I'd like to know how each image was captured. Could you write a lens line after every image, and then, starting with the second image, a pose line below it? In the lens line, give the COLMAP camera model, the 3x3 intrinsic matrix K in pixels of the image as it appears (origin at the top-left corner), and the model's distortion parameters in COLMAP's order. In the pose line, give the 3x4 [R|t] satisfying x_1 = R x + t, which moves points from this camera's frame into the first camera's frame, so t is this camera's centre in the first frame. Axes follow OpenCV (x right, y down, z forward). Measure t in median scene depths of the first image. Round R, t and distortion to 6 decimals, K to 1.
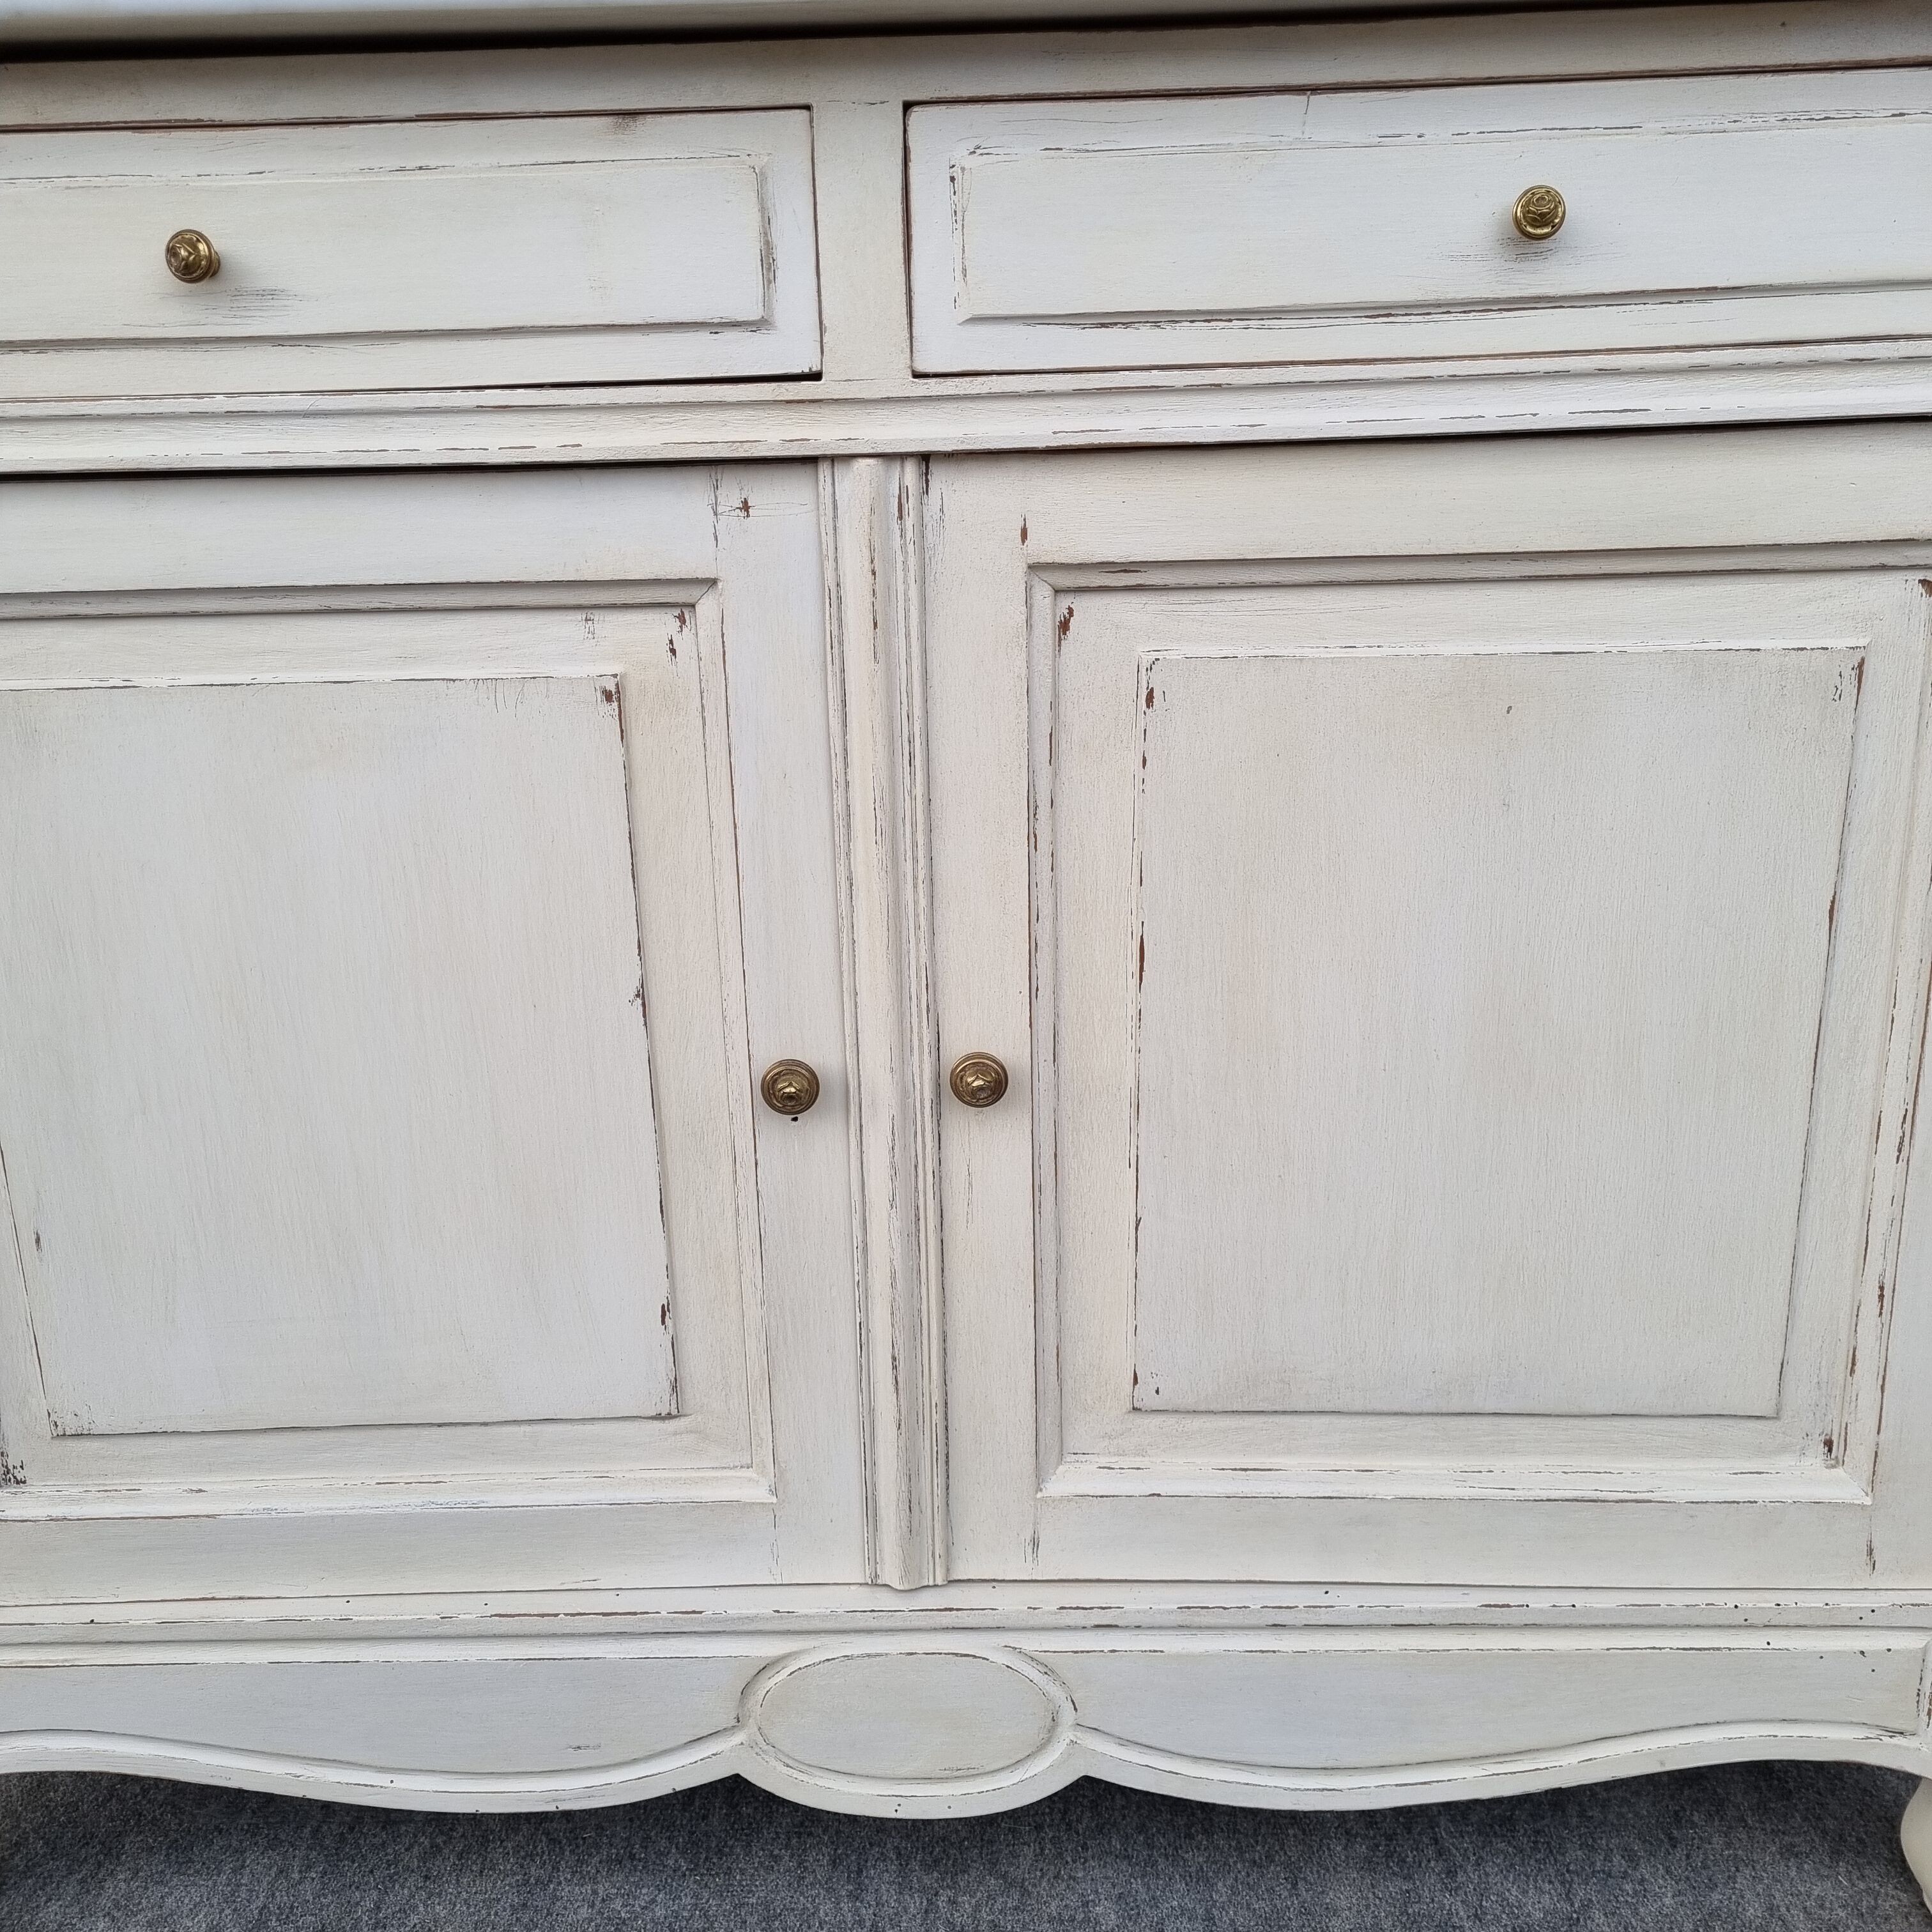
lens RADIAL K [[1913.9, 0, 966.4], [0, 1913.9, 956.3], [0, 0, 1]] dist [0.092232, -0.104309]
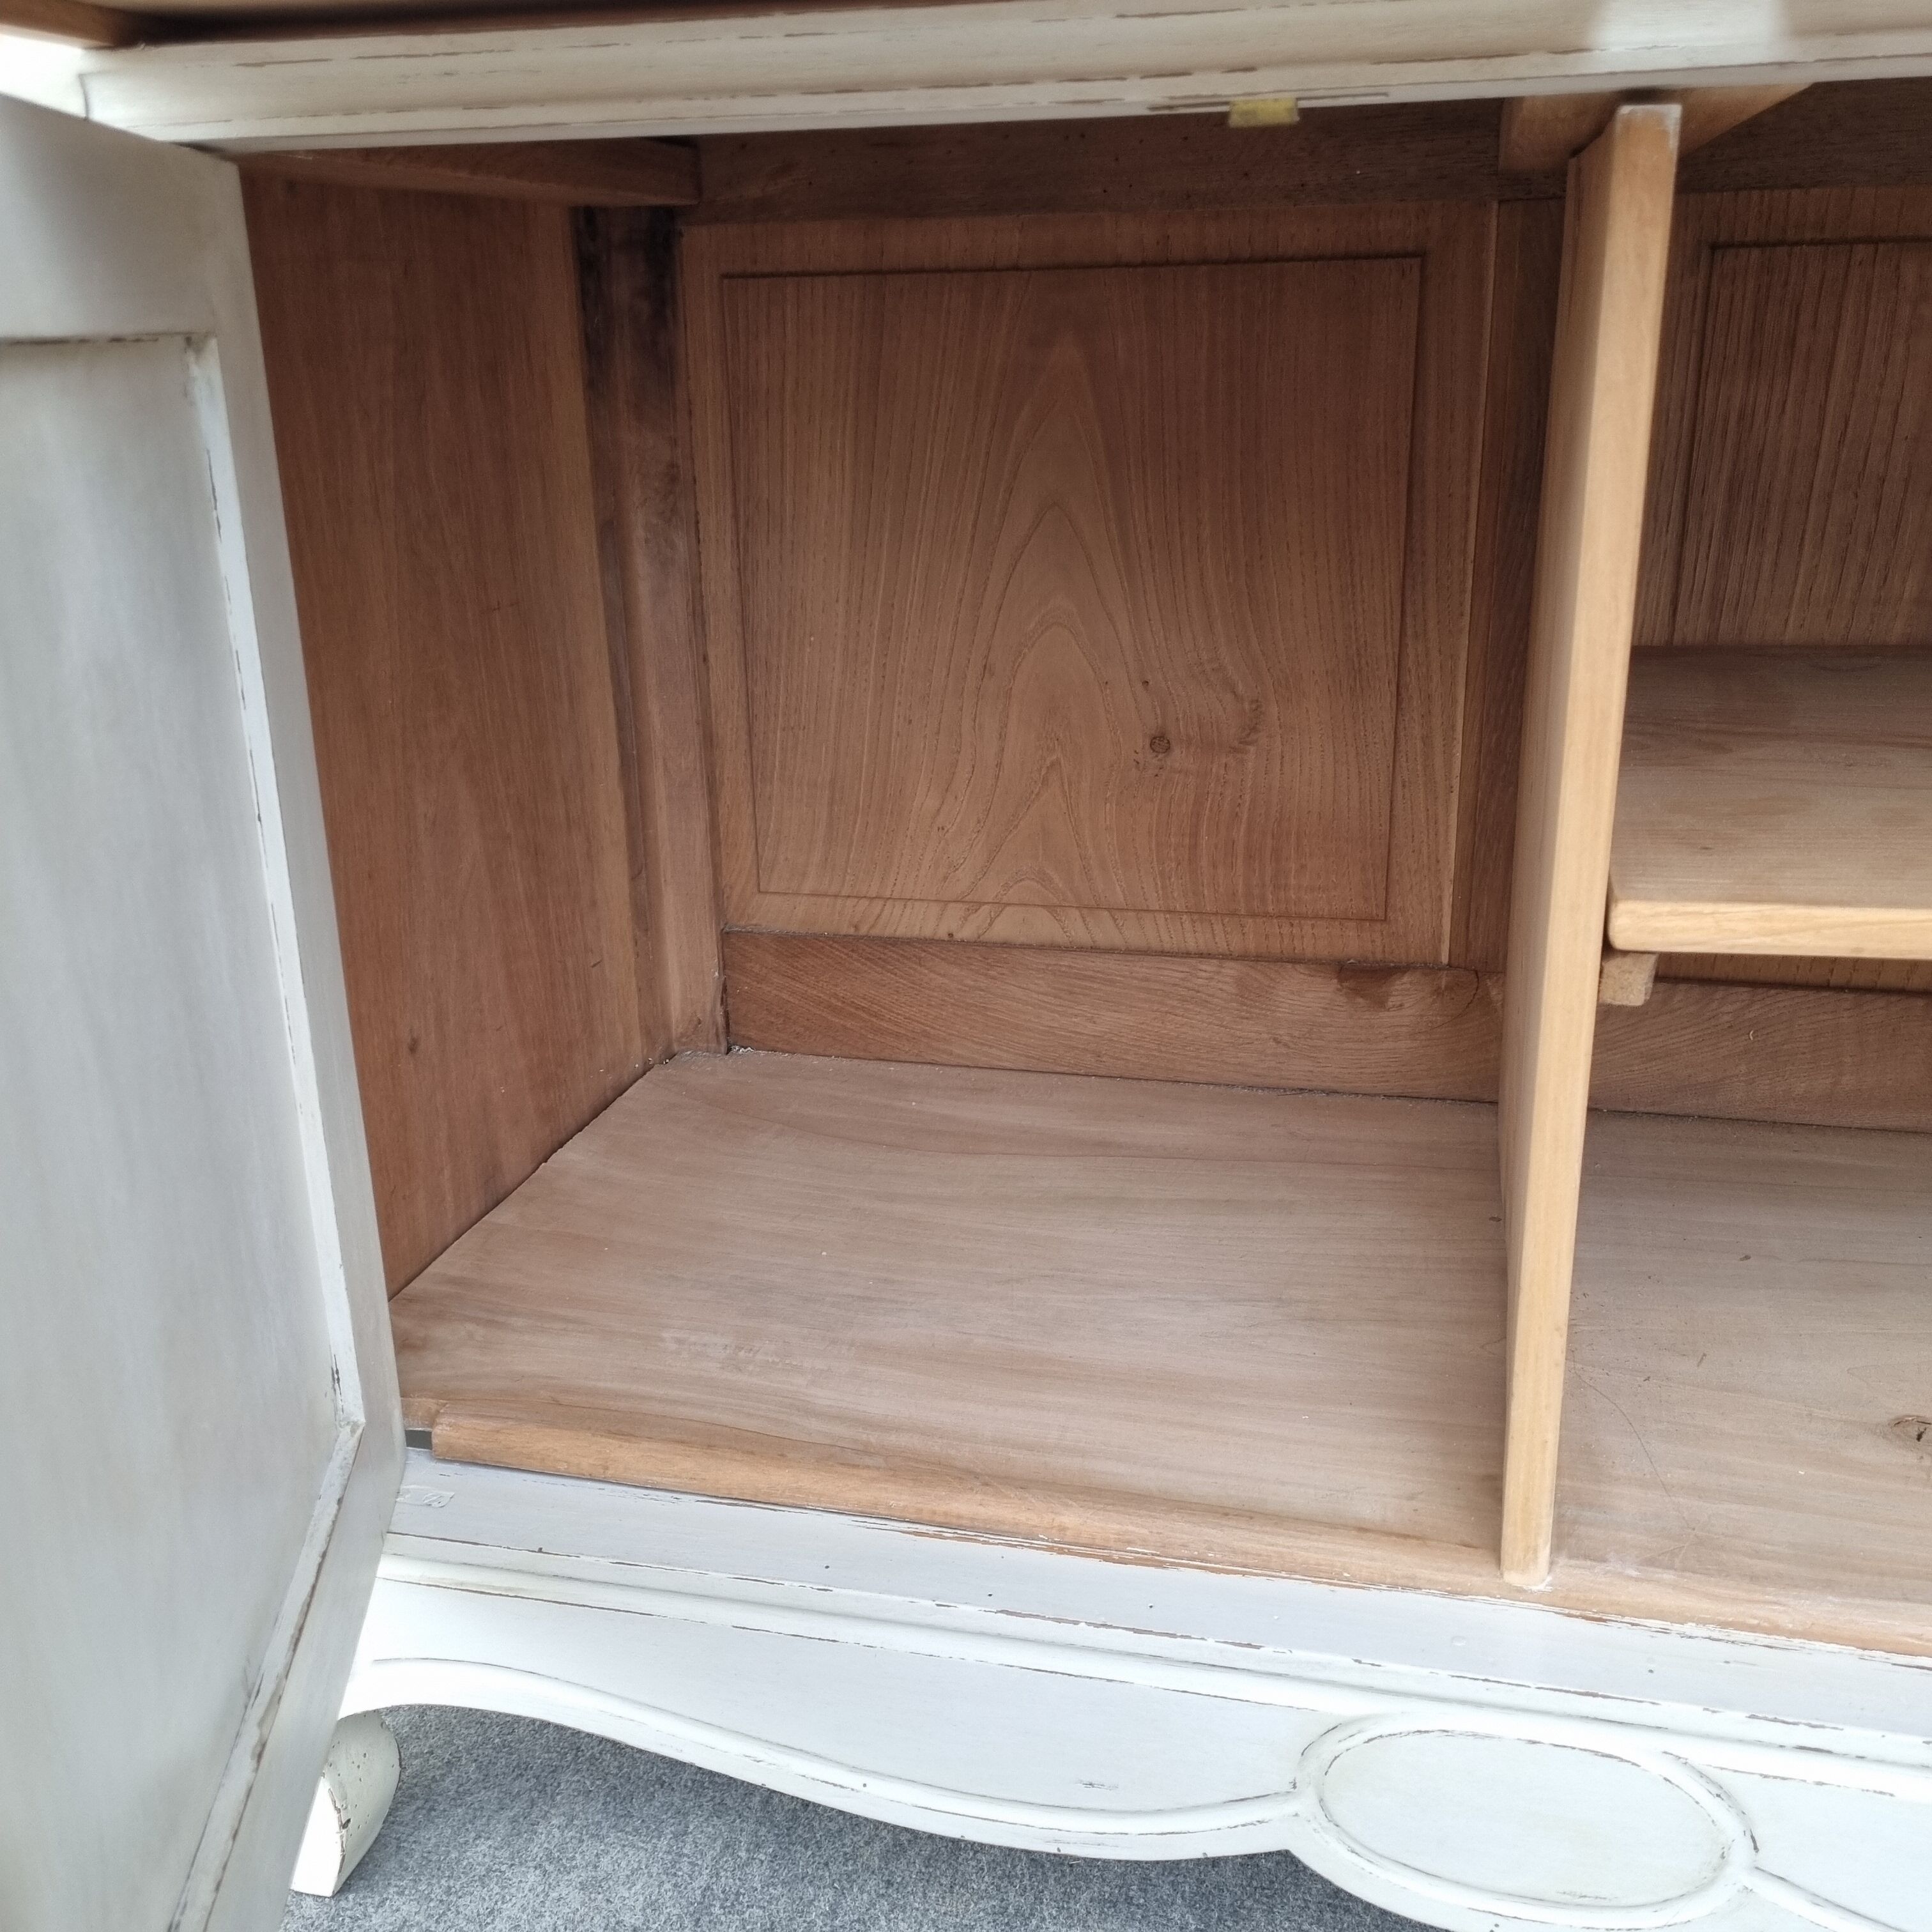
lens RADIAL K [[1936.2, 0, 977.8], [0, 1936.2, 968.3], [0, 0, 1]] dist [0.054198, -0.050415]
pose [[0.976093, 0.071780, -0.205159, -0.106492], [-0.061758, 0.996583, 0.054851, 0.030295], [0.208395, -0.040870, 0.977190, 0.220291]]
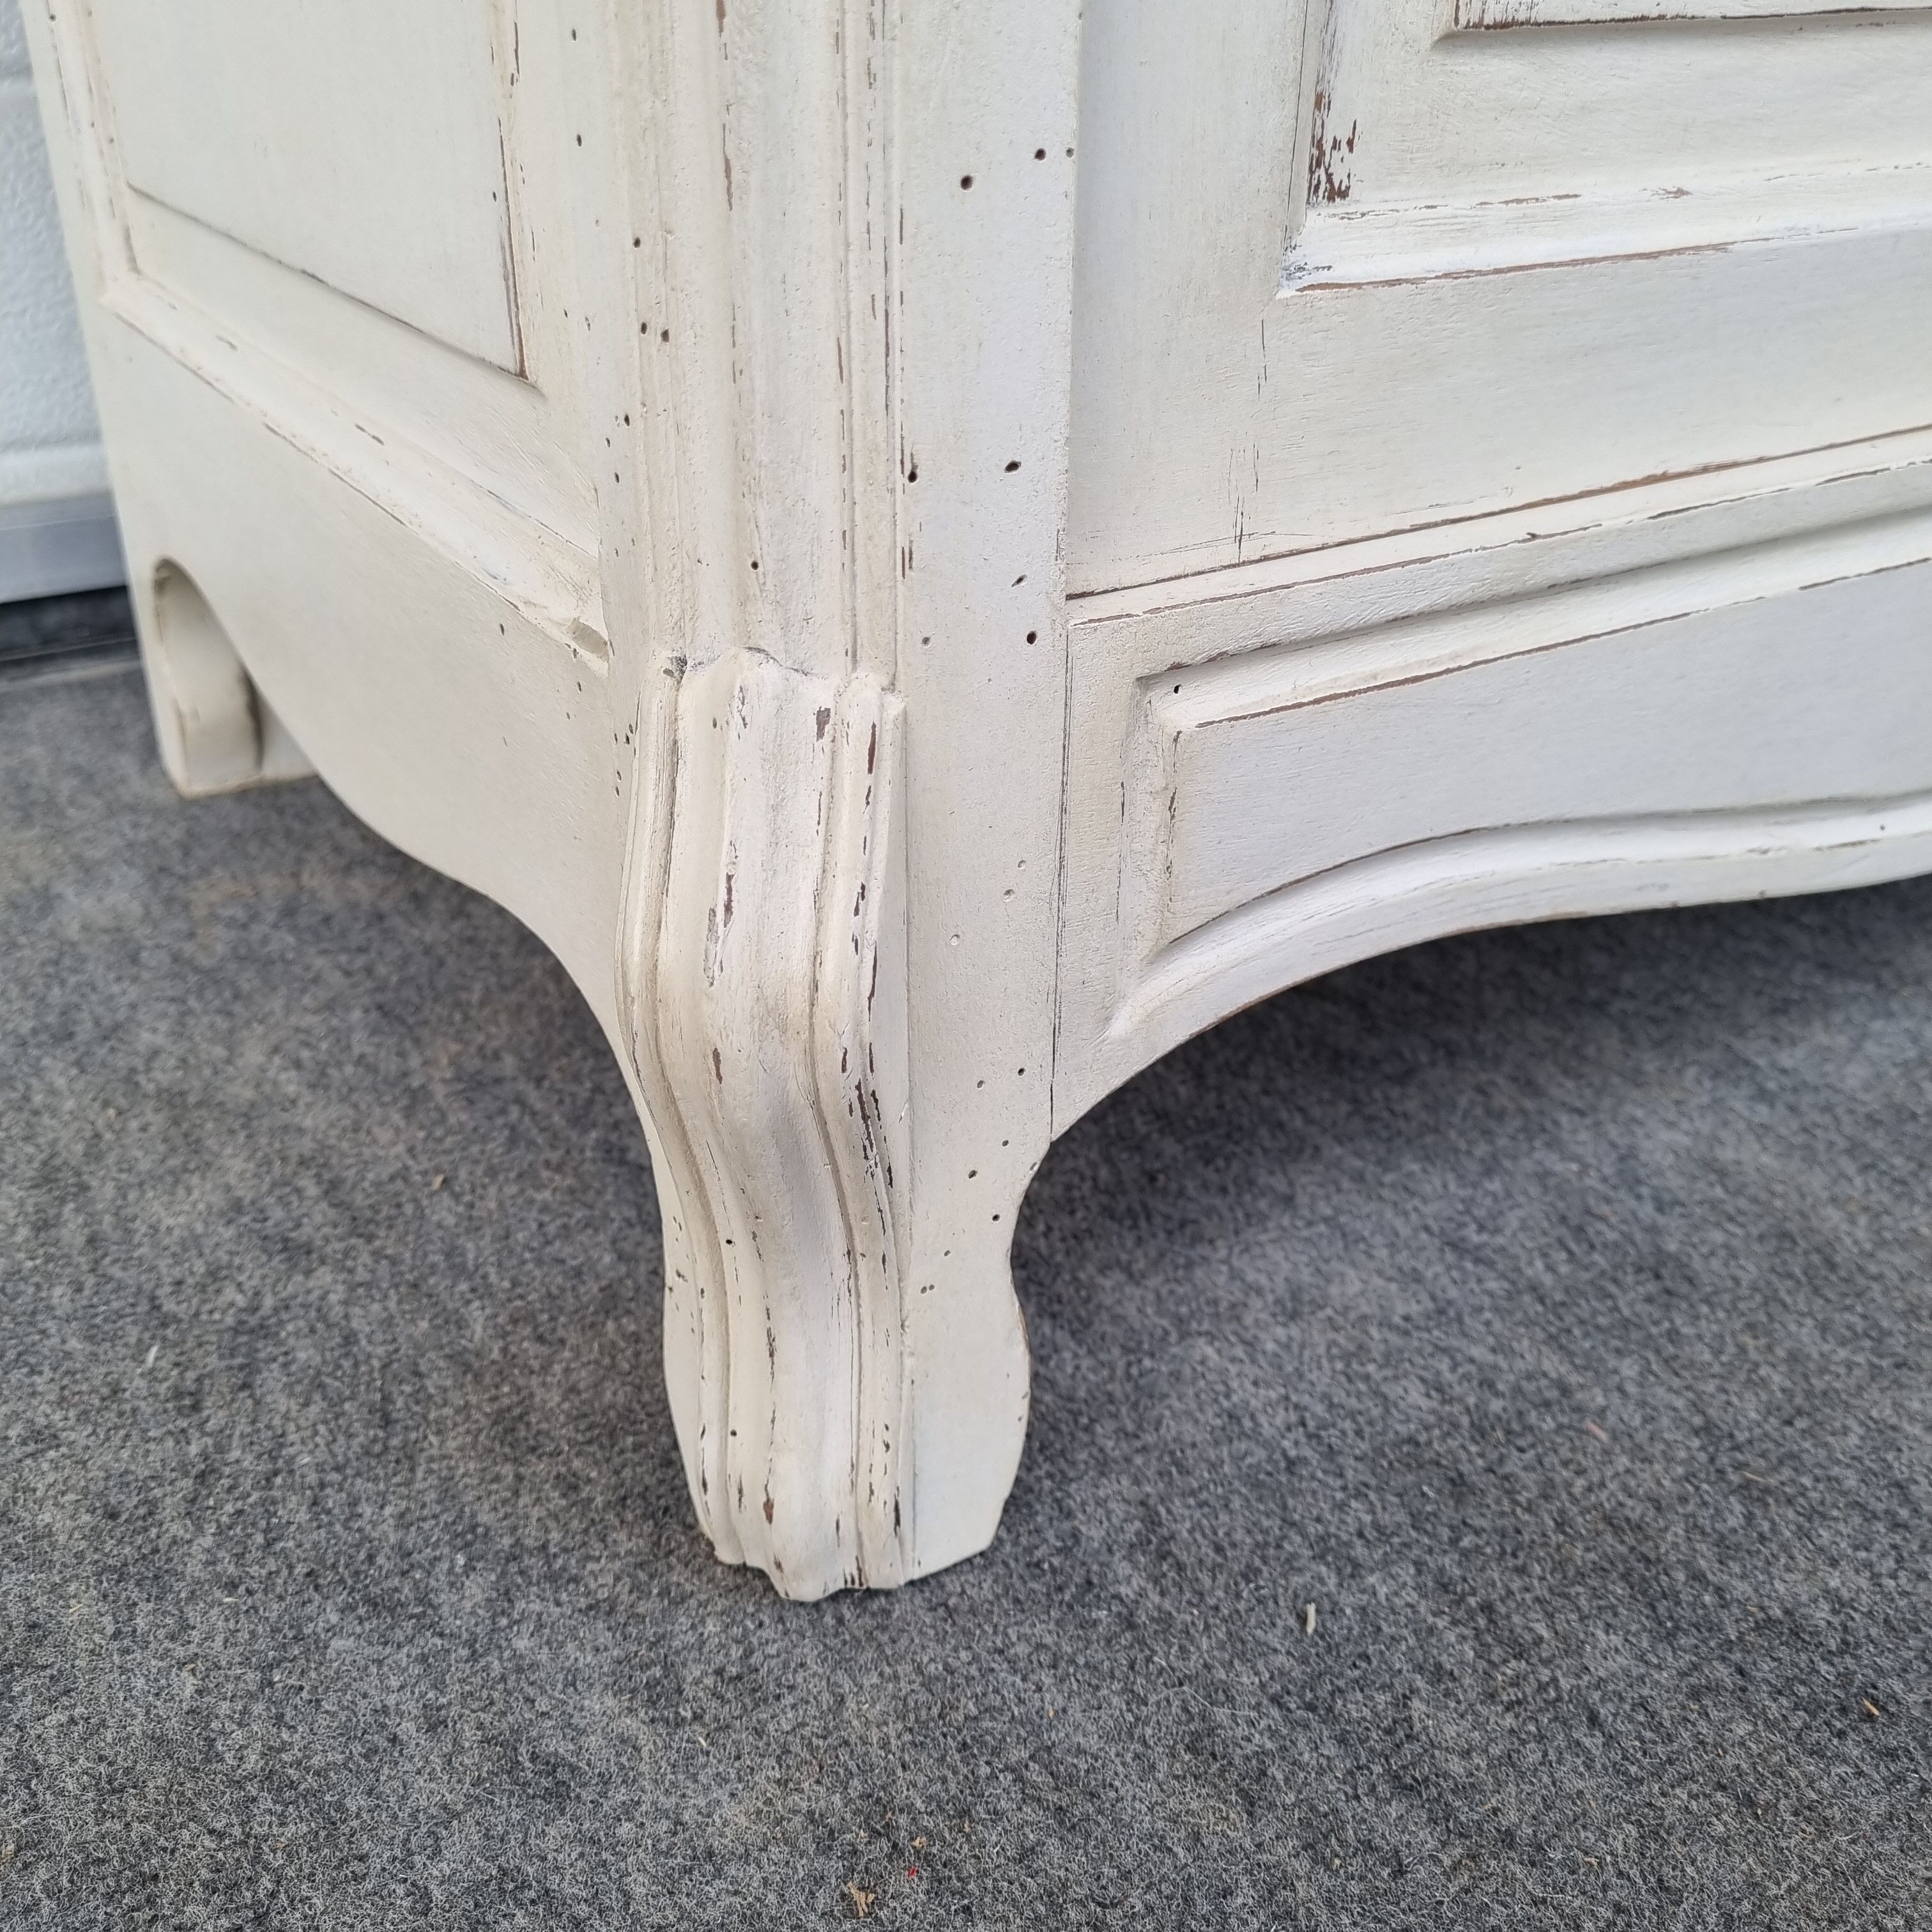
lens RADIAL K [[2011.0, 0, 966.0], [0, 2011.0, 966.0], [0, 0, 1]] dist [0.018139, 0.004342]
pose [[0.843912, -0.228003, 0.485620, -0.782846], [0.127145, 0.964408, 0.231845, 0.320277], [-0.521197, -0.133912, 0.842865, 0.707468]]
